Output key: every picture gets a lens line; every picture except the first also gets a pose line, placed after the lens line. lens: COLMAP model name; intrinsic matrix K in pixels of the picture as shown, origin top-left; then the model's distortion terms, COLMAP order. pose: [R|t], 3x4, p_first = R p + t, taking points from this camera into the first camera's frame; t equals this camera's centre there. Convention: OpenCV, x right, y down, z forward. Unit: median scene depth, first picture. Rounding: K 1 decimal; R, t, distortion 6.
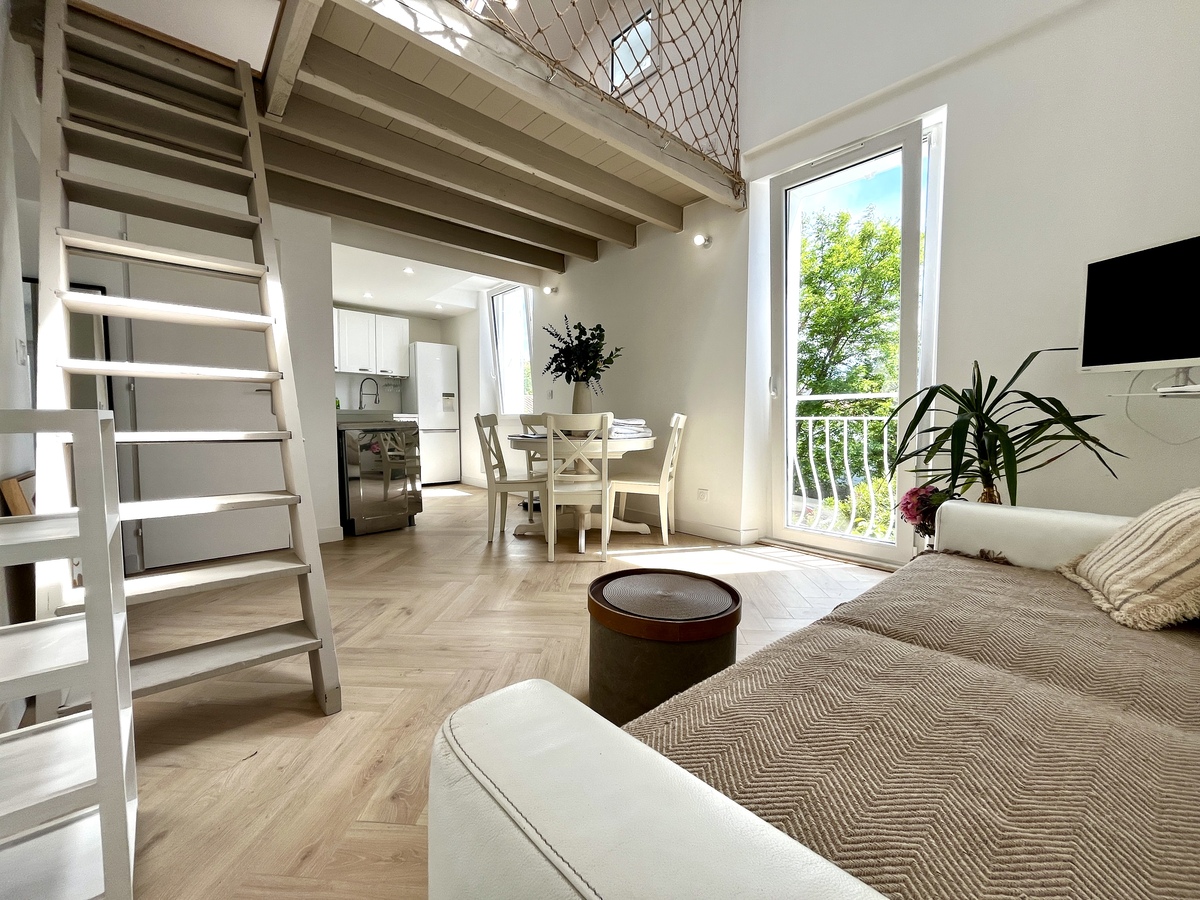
lens RADIAL K [[484.0, 0, 598.5], [0, 484.0, 448.5], [0, 0, 1]] dist [-0.001008, -0.000194]
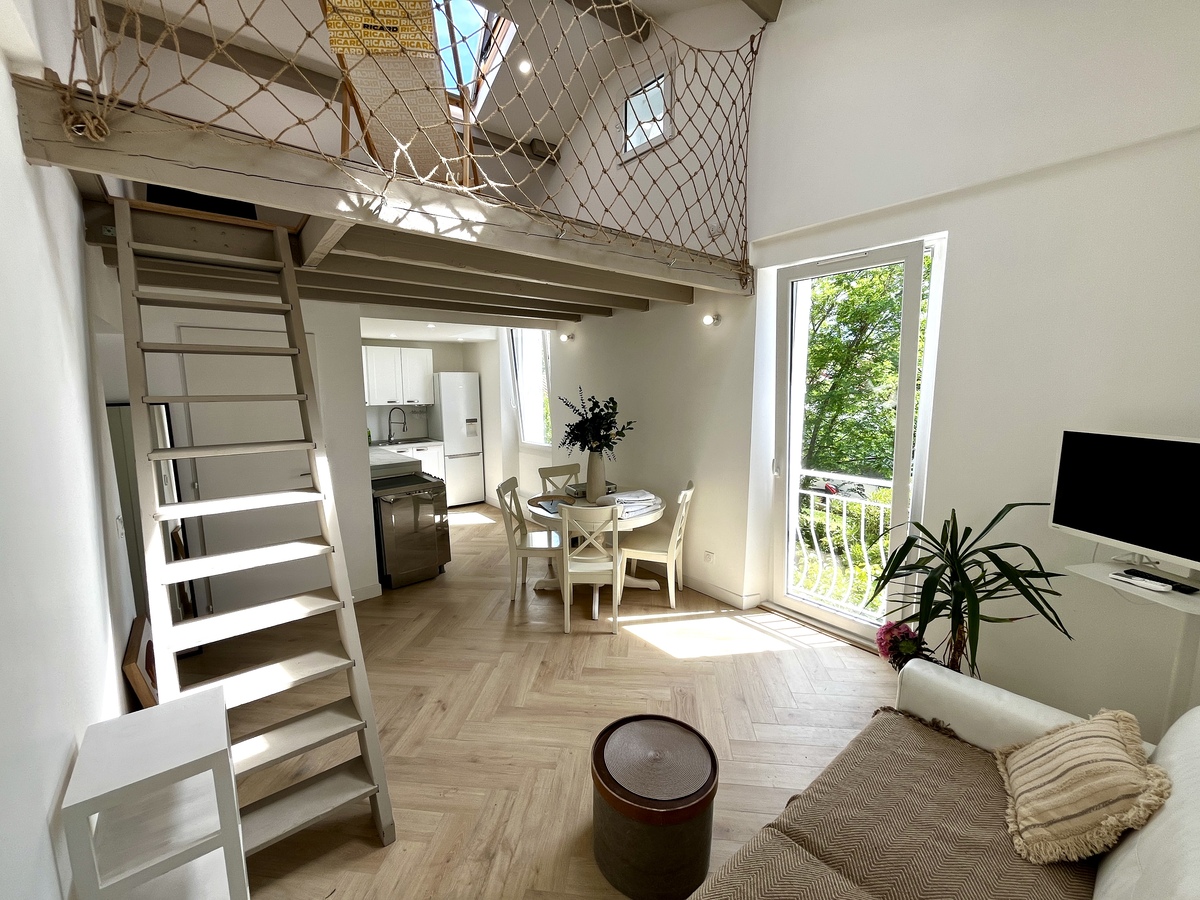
lens RADIAL K [[484.0, 0, 597.9], [0, 484.0, 451.5], [0, 0, 1]] dist [-0.001008, -0.000194]
pose [[0.998879, -0.000444, -0.047334, 0.025283], [0.004100, 0.997010, 0.077160, -0.270446], [0.047158, -0.077268, 0.995894, -0.071024]]
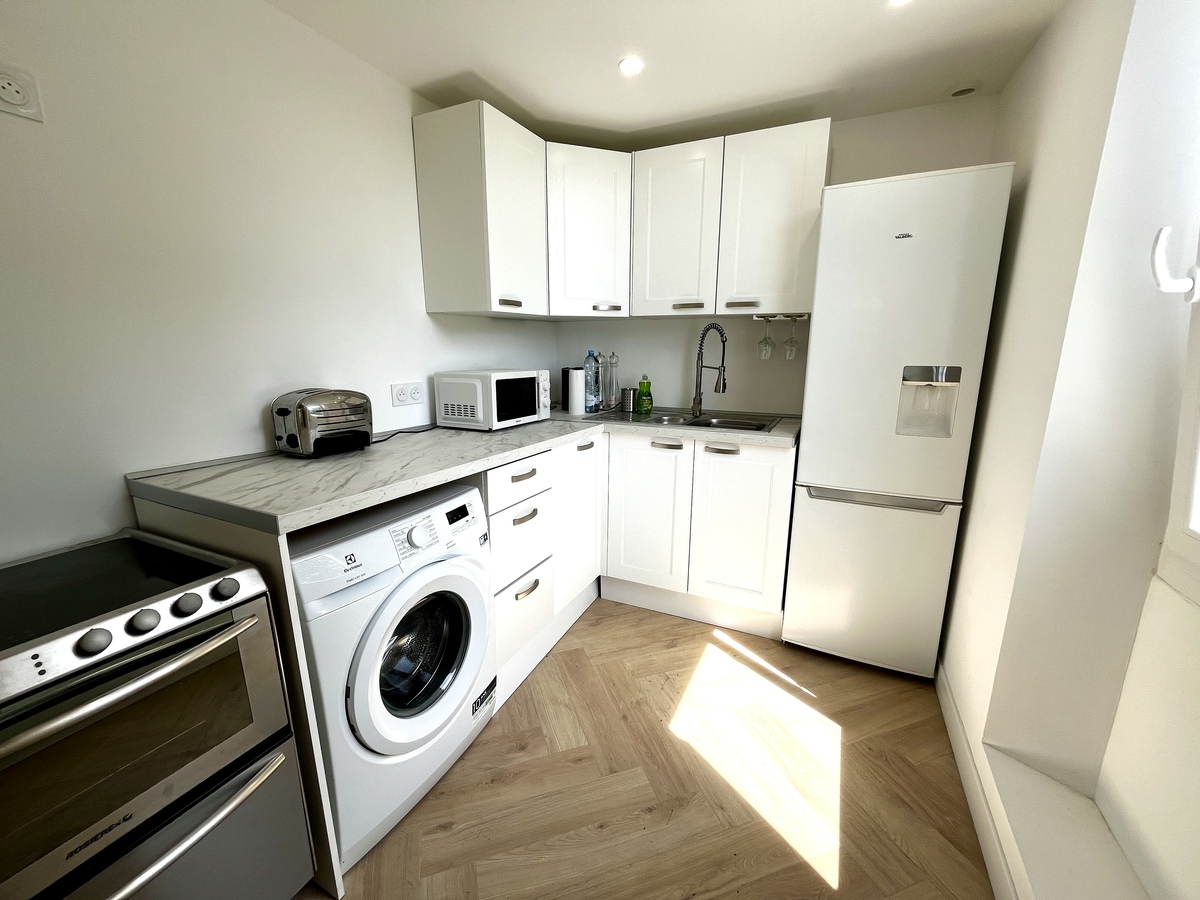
lens RADIAL K [[484.0, 0, 603.8], [0, 484.0, 454.4], [0, 0, 1]] dist [-0.001008, -0.000194]
pose [[0.370851, 0.196394, -0.907689, -0.282712], [-0.058545, 0.980384, 0.188204, -0.233525], [0.926845, -0.016655, 0.375074, 1.604544]]
